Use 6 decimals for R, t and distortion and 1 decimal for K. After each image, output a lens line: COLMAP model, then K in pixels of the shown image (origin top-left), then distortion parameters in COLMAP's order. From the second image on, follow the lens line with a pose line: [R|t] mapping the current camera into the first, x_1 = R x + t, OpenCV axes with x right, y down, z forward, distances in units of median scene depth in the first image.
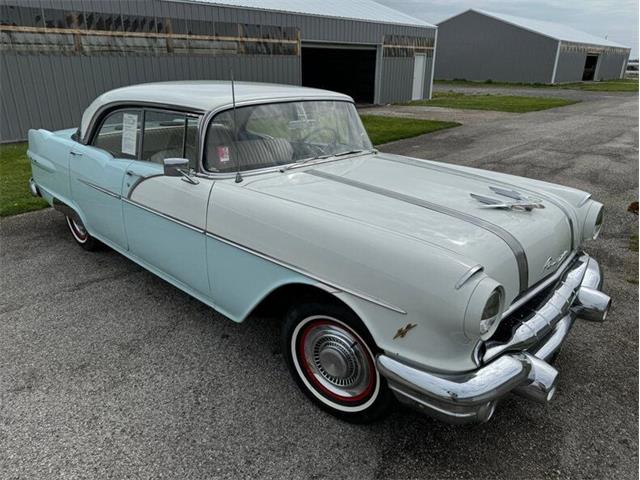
lens RADIAL K [[464.7, 0, 322.0], [0, 464.7, 238.4], [0, 0, 1]] dist [0.033314, -0.040868]
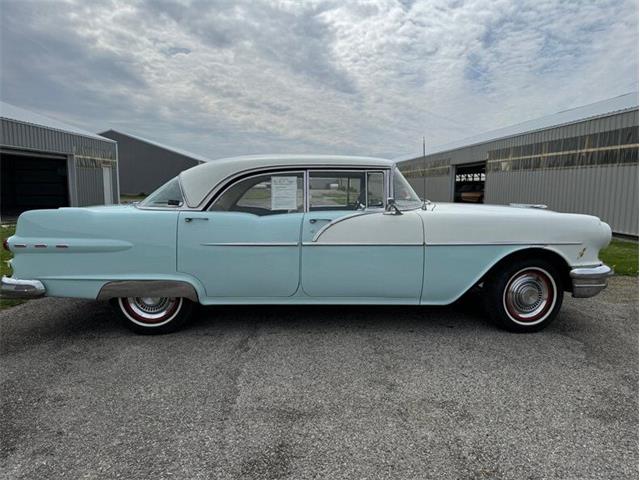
lens RADIAL K [[463.9, 0, 318.4], [0, 463.9, 242.4], [0, 0, 1]] dist [0.039241, -0.045648]
pose [[0.690282, -0.095187, 0.717252, -1.573756], [0.259193, 0.958051, -0.122303, 0.075587], [-0.675522, 0.270330, 0.685997, 0.249139]]
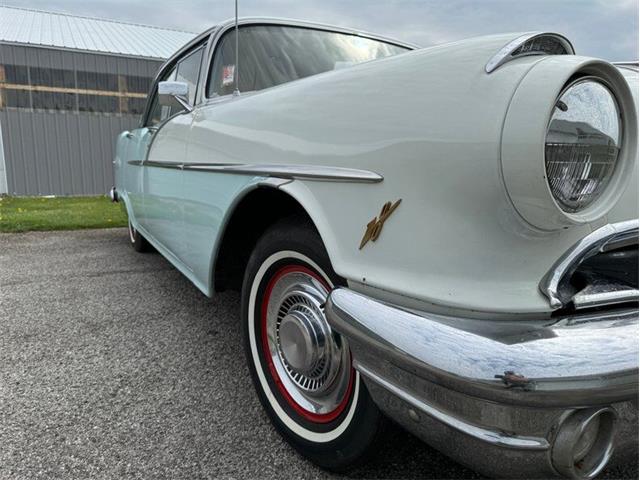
lens RADIAL K [[470.9, 0, 305.7], [0, 470.9, 238.0], [0, 0, 1]] dist [0.021957, -0.002986]
pose [[0.943340, 0.054890, -0.327257, 0.189149], [-0.120971, 0.975239, -0.185134, 0.222589], [0.308991, 0.214233, 0.926622, 0.407828]]
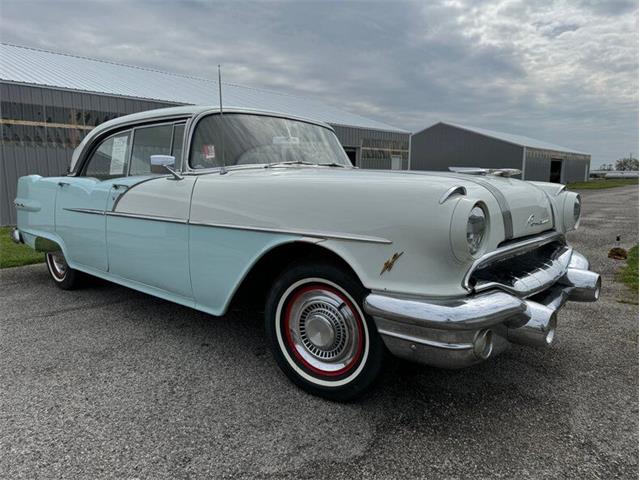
lens RADIAL K [[463.9, 0, 318.4], [0, 463.9, 242.4], [0, 0, 1]] dist [0.039241, -0.045648]
pose [[0.999541, -0.017009, 0.025072, 0.001088], [0.022229, 0.974014, -0.225394, 0.271629], [-0.020587, 0.225848, 0.973945, 0.037023]]
